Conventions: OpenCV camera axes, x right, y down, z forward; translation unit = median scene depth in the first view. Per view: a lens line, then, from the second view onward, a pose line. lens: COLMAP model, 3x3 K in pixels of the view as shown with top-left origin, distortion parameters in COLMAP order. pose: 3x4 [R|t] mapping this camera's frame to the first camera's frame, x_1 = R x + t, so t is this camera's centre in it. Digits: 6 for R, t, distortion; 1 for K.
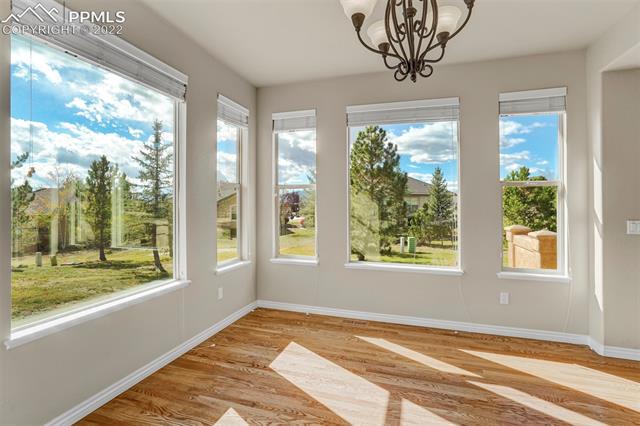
lens RADIAL K [[294.1, 0, 318.4], [0, 294.1, 202.9], [0, 0, 1]] dist [-0.036522, 0.013166]
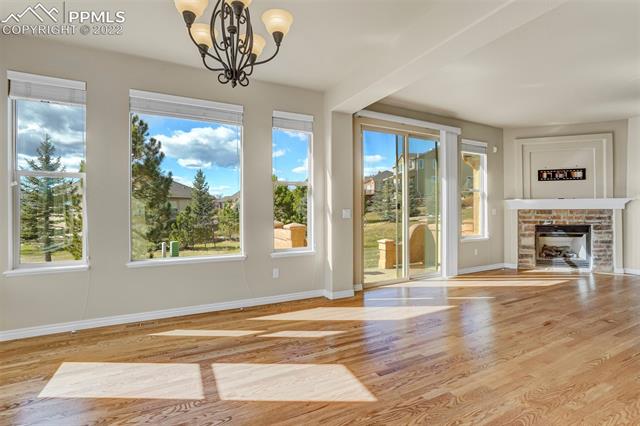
lens RADIAL K [[301.5, 0, 319.8], [0, 301.5, 208.2], [0, 0, 1]] dist [-0.075479, 0.033677]
pose [[0.710091, -0.002496, 0.704105, -0.126653], [0.000825, 0.999996, 0.002713, 0.037837], [-0.704109, -0.001345, 0.710090, -0.056426]]
